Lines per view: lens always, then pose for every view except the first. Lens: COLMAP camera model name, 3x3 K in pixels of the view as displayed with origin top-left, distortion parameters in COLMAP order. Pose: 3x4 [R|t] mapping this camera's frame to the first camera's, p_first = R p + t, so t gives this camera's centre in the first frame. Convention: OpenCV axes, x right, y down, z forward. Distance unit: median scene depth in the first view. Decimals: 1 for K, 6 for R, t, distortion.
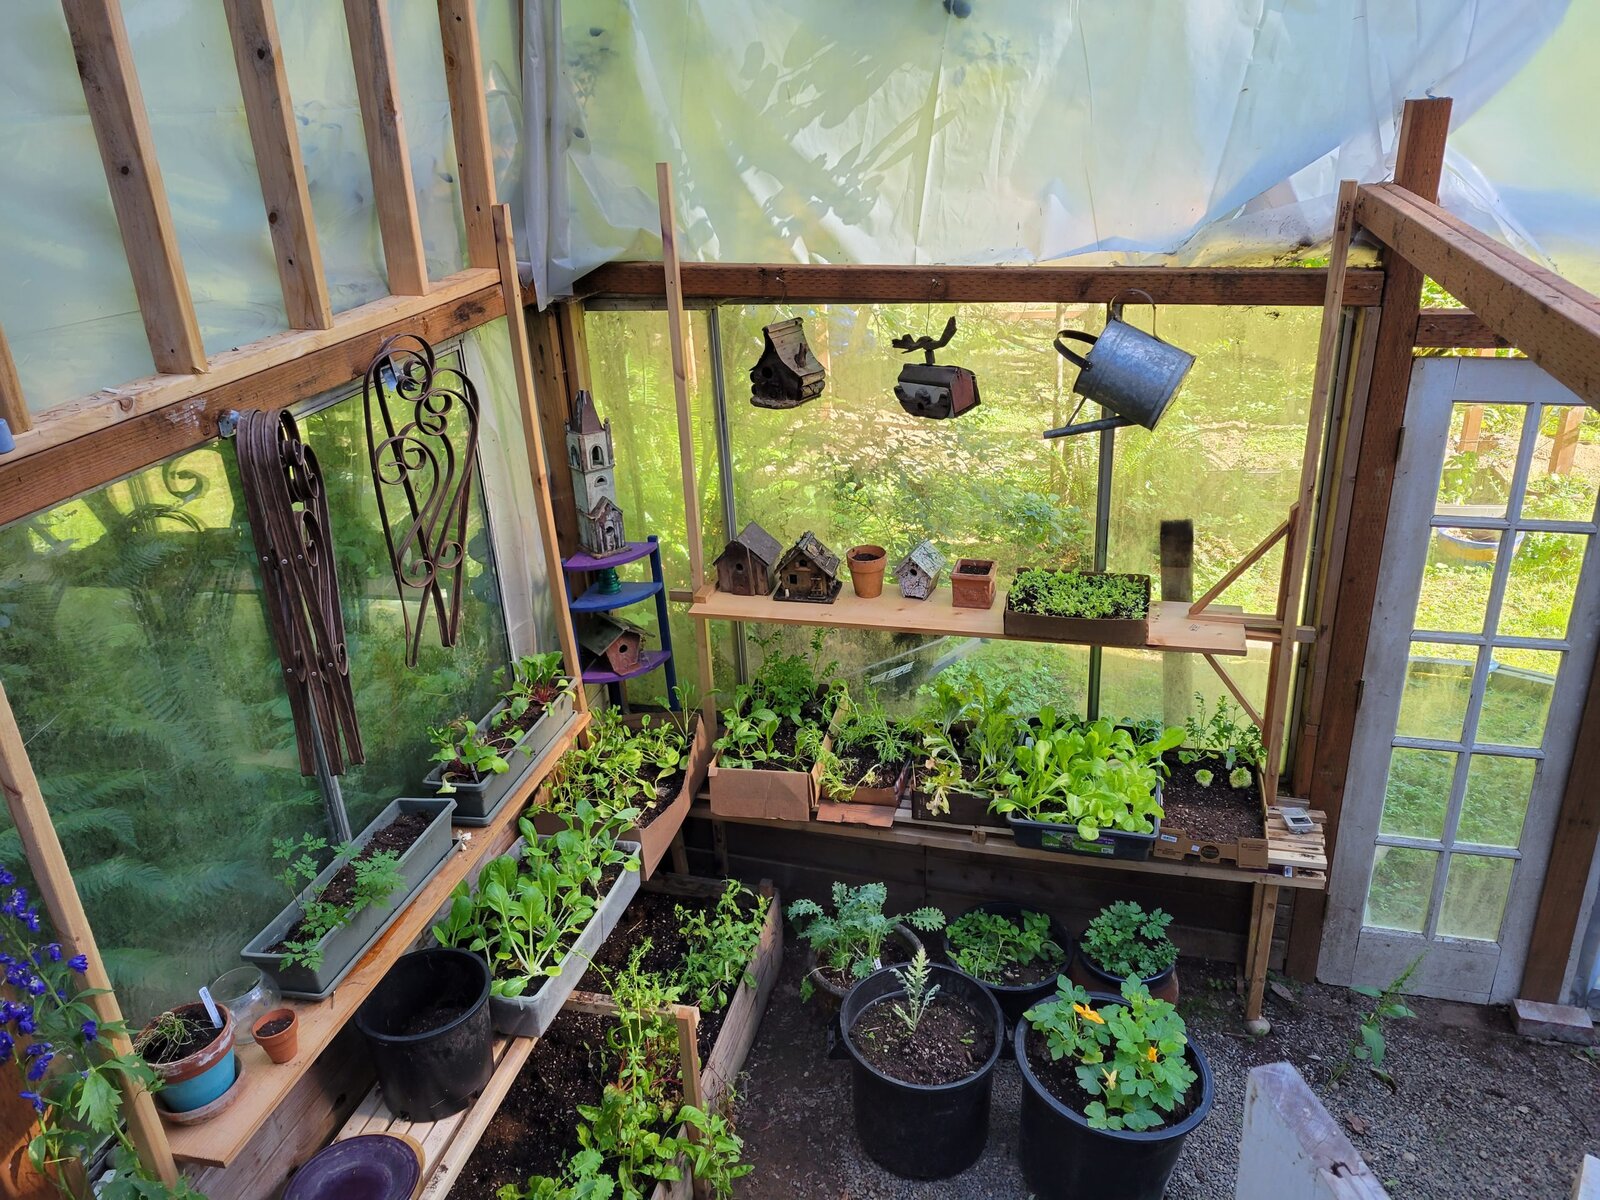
lens RADIAL K [[1209.3, 0, 799.3], [0, 1209.3, 600.9], [0, 0, 1]] dist [0.037256, 0.001964]
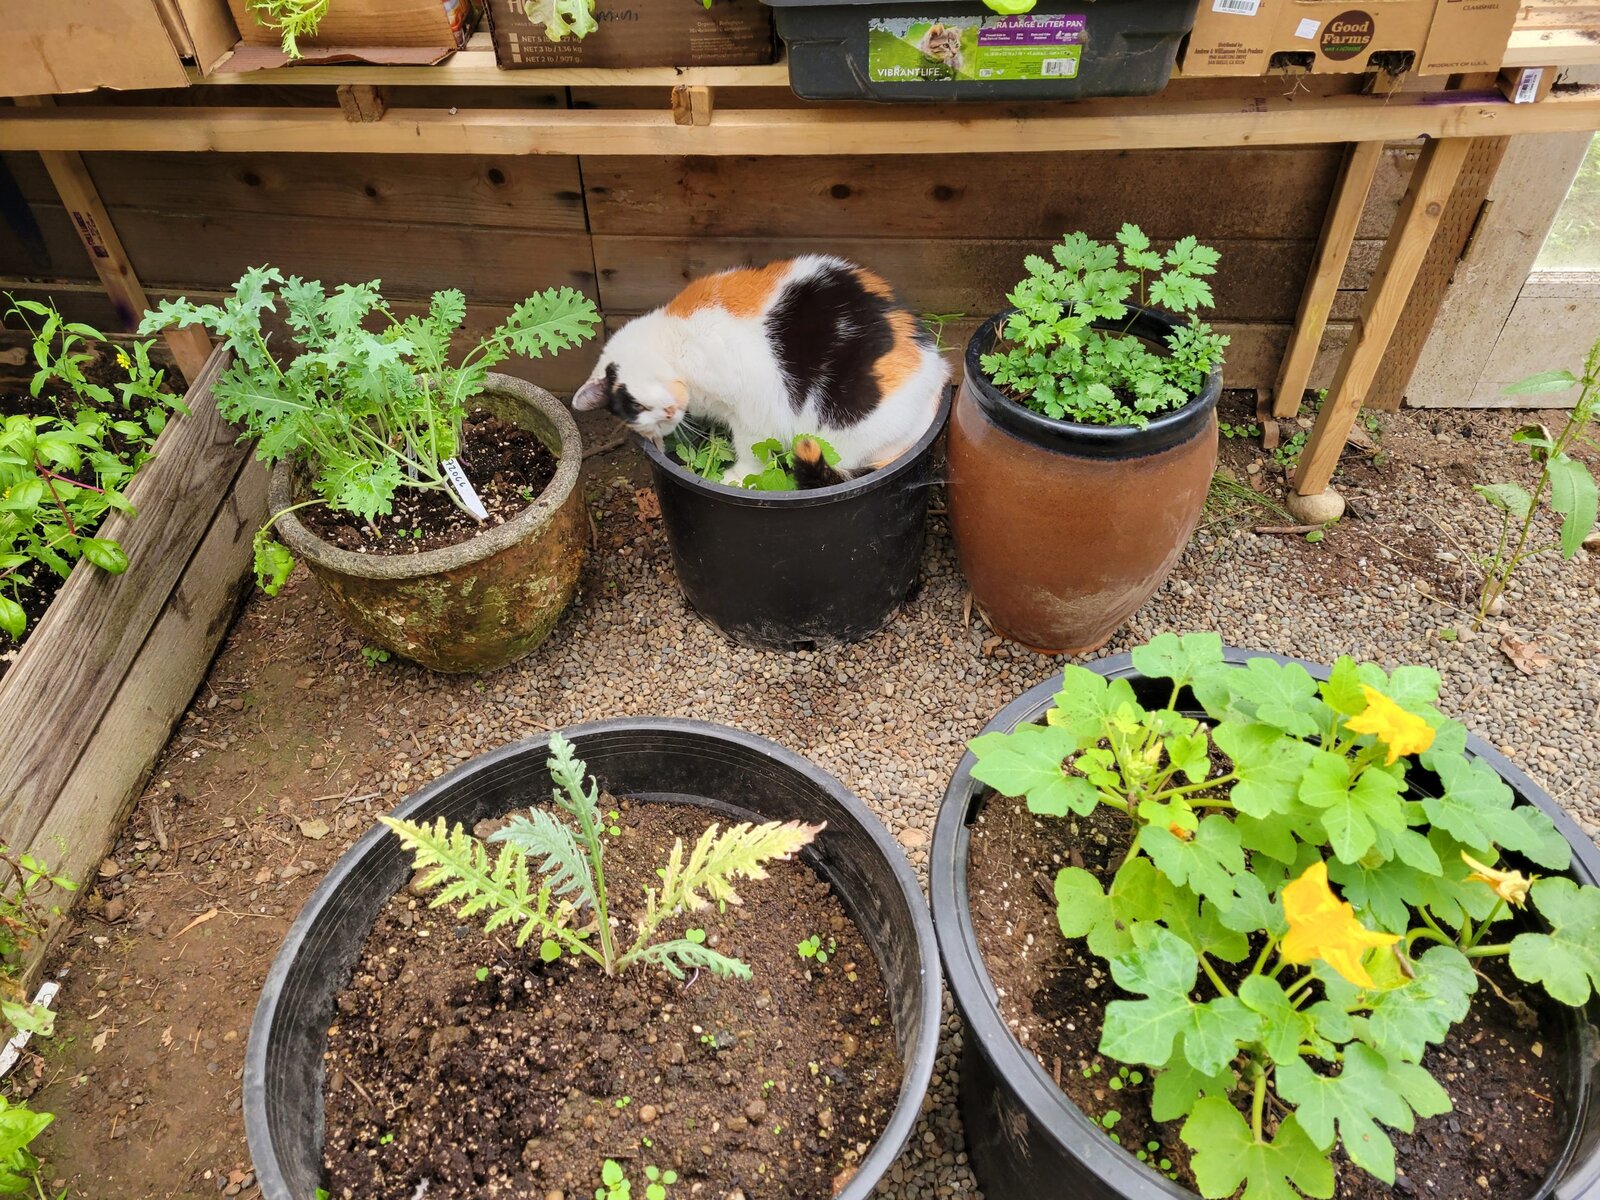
lens RADIAL K [[1209.3, 0, 801.7], [0, 1209.3, 600.8], [0, 0, 1]] dist [0.037256, 0.001964]
pose [[0.977434, -0.136683, 0.161061, 0.101602], [0.069651, 0.928344, 0.365137, 0.201602], [-0.199428, -0.345680, 0.916916, 0.610812]]
